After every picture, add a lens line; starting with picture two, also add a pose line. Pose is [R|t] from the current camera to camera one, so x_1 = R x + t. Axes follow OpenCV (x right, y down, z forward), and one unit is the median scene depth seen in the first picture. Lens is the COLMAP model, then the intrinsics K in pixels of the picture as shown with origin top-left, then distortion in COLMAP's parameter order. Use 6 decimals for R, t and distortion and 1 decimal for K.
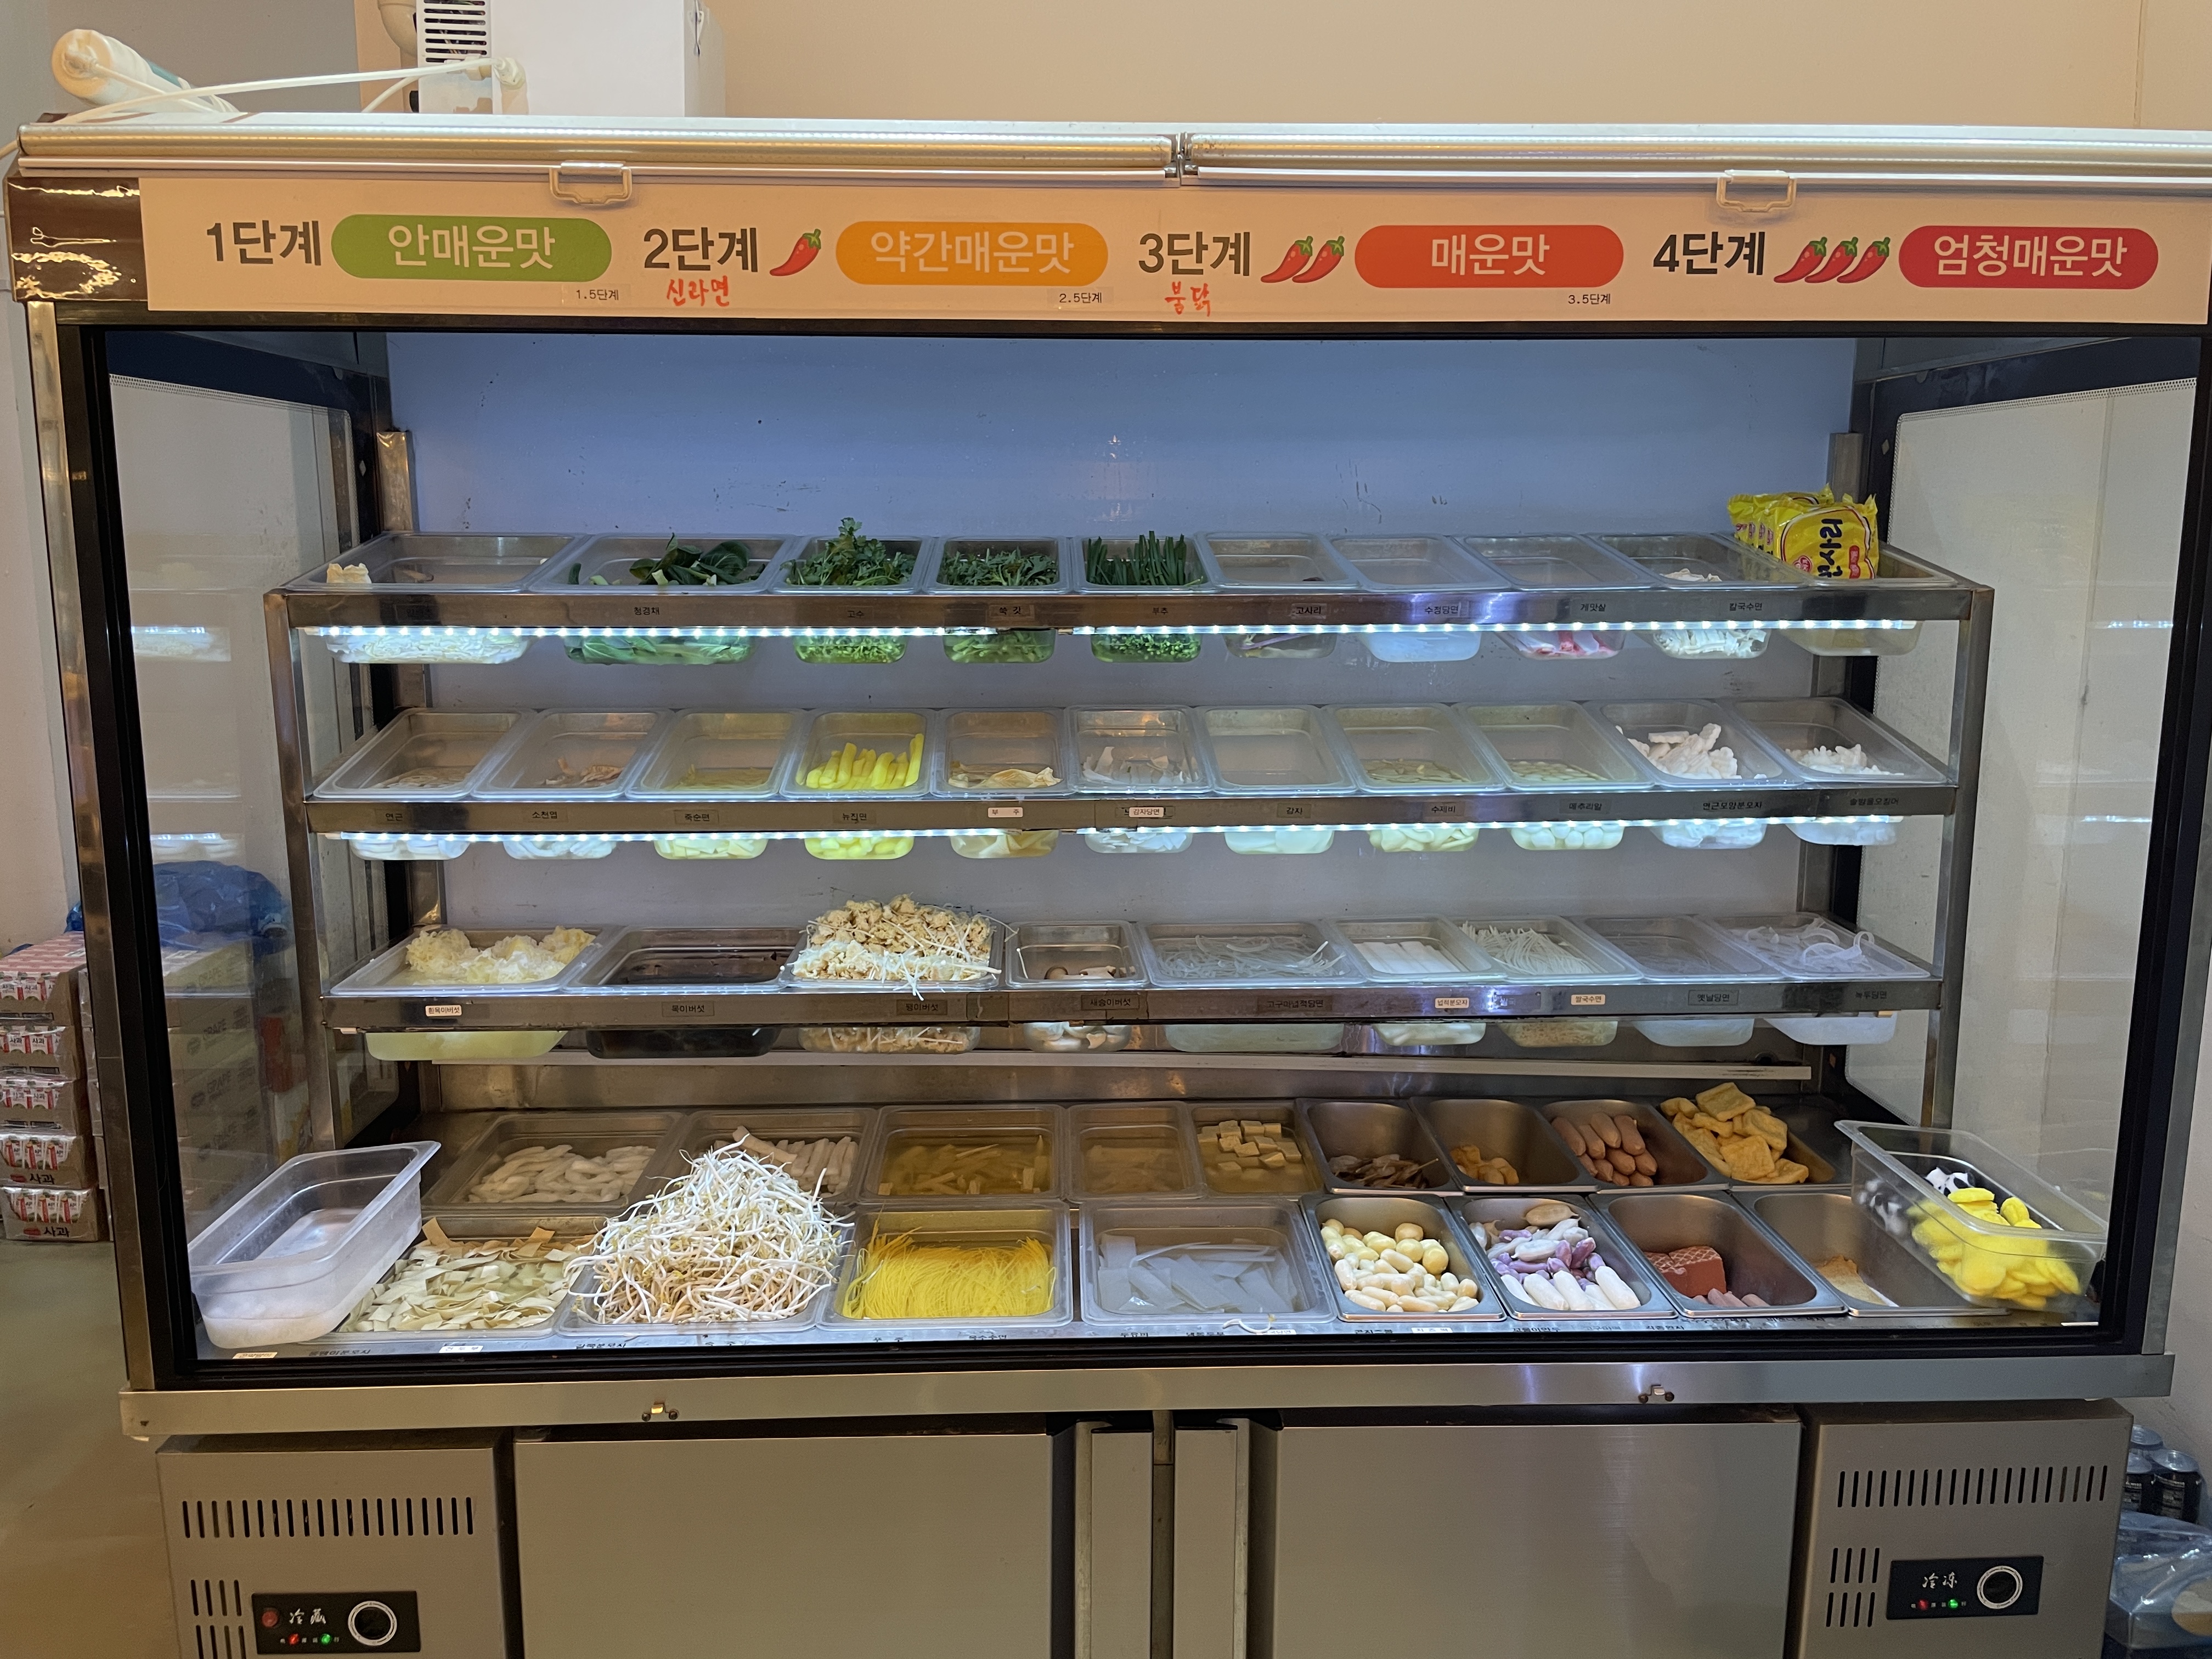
lens RADIAL K [[1634.4, 0, 1099.8], [0, 1634.4, 800.2], [0, 0, 1]] dist [0.061140, -0.087628]
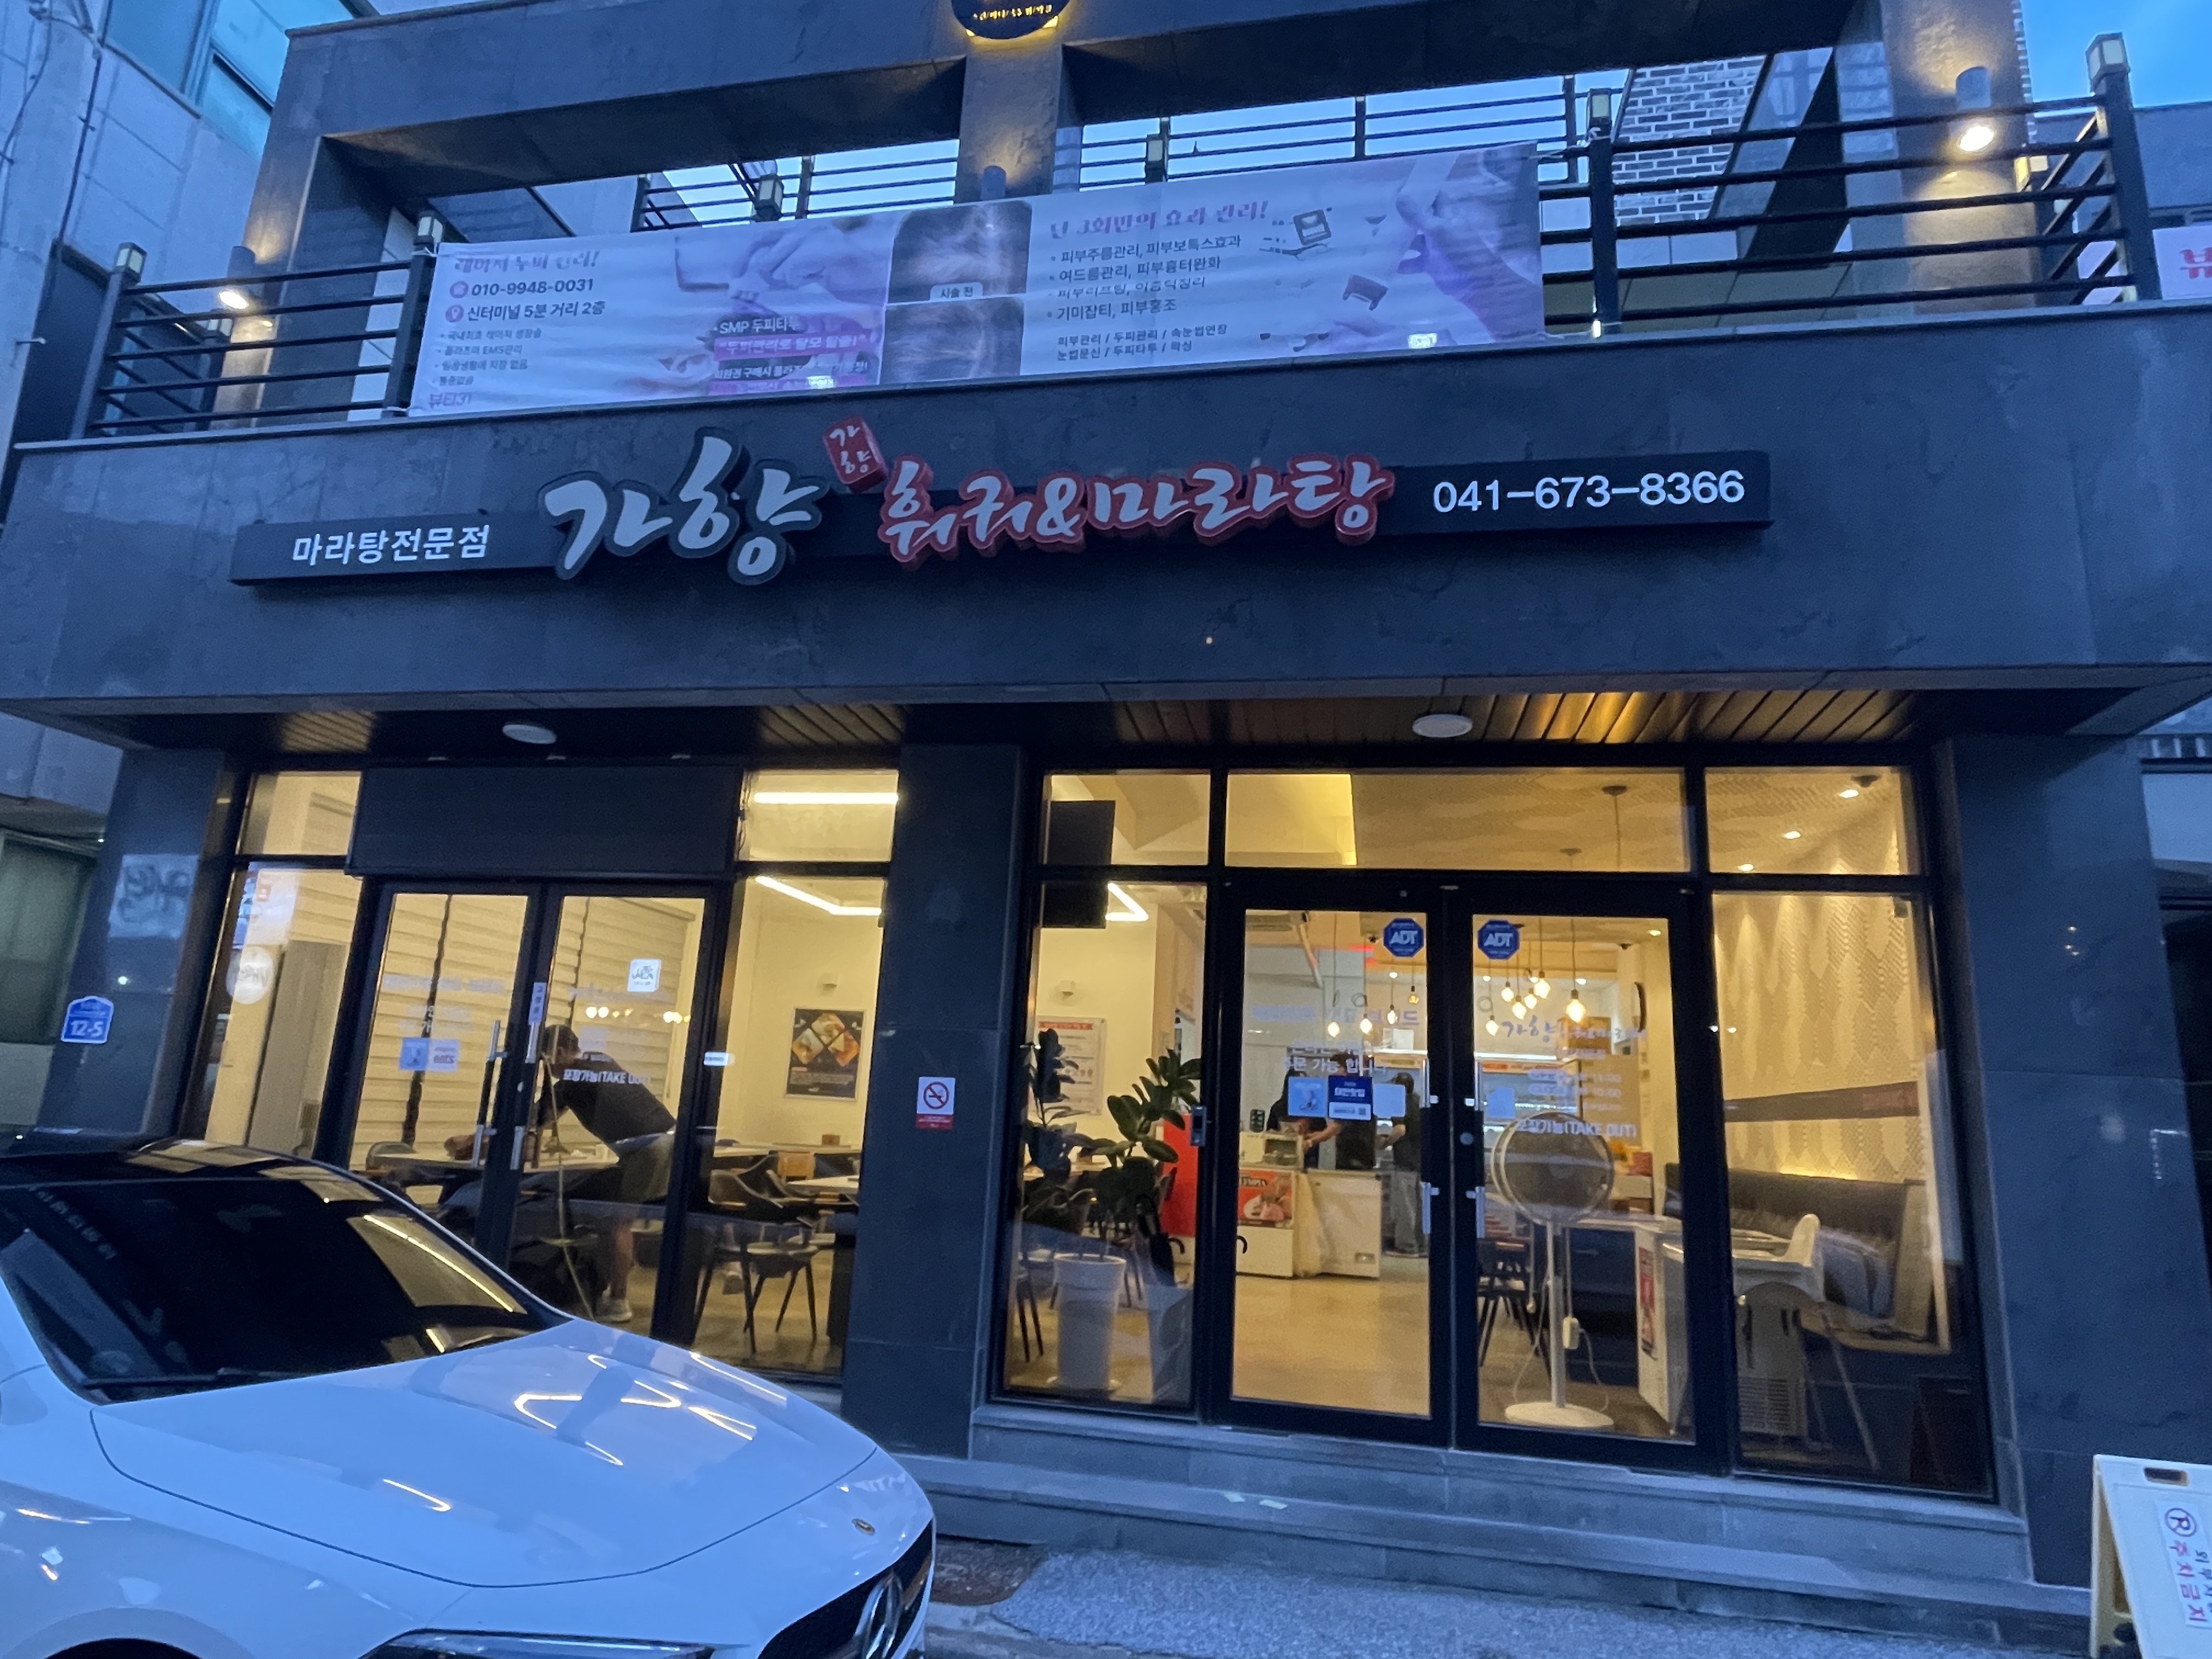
lens RADIAL K [[1296.2, 0, 1106.0], [0, 1296.2, 829.5], [0, 0, 1]] dist [0.001226, 0.000059]
pose [[0.968744, -0.005626, -0.248001, -0.112484], [-0.090506, 0.922812, -0.374469, 1.465849], [0.230965, 0.385210, 0.893459, -6.903018]]
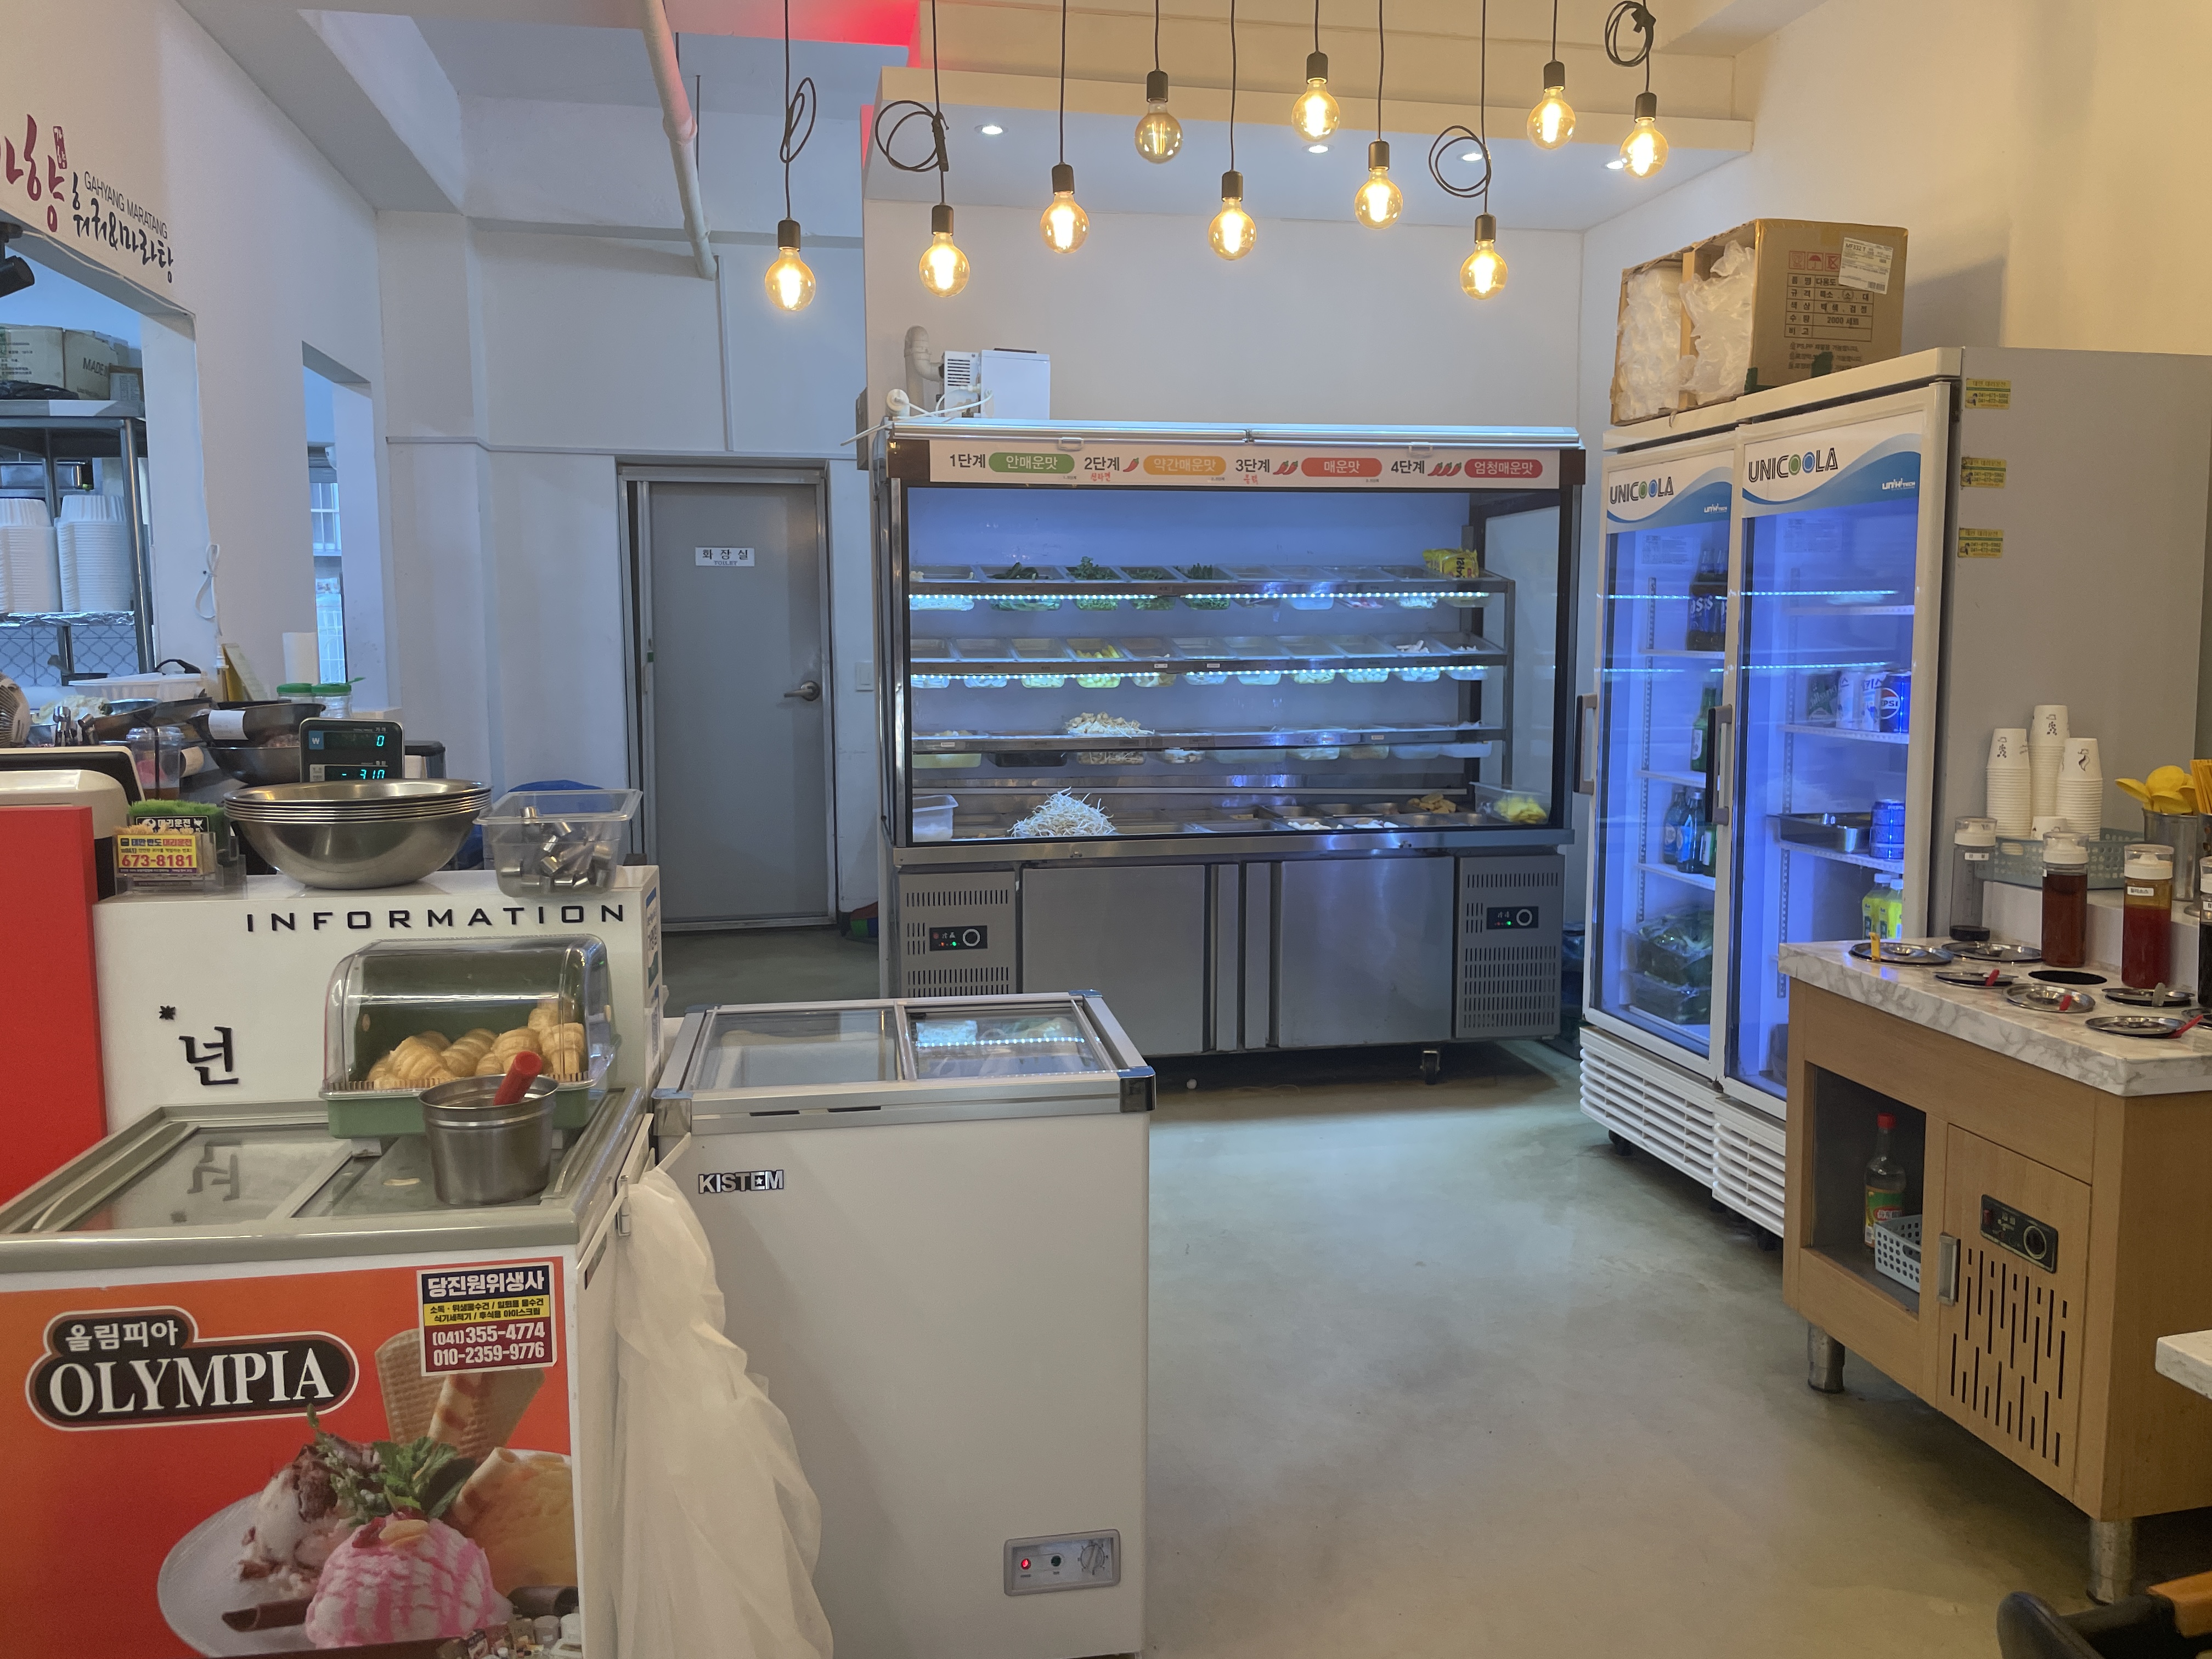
lens RADIAL K [[1634.4, 0, 1099.8], [0, 1634.4, 800.2], [0, 0, 1]] dist [0.061140, -0.087628]
pose [[0.989851, -0.019356, 0.140786, -0.594717], [0.028072, 0.997792, -0.060189, 0.426015], [-0.139310, 0.063530, 0.988209, -1.760900]]
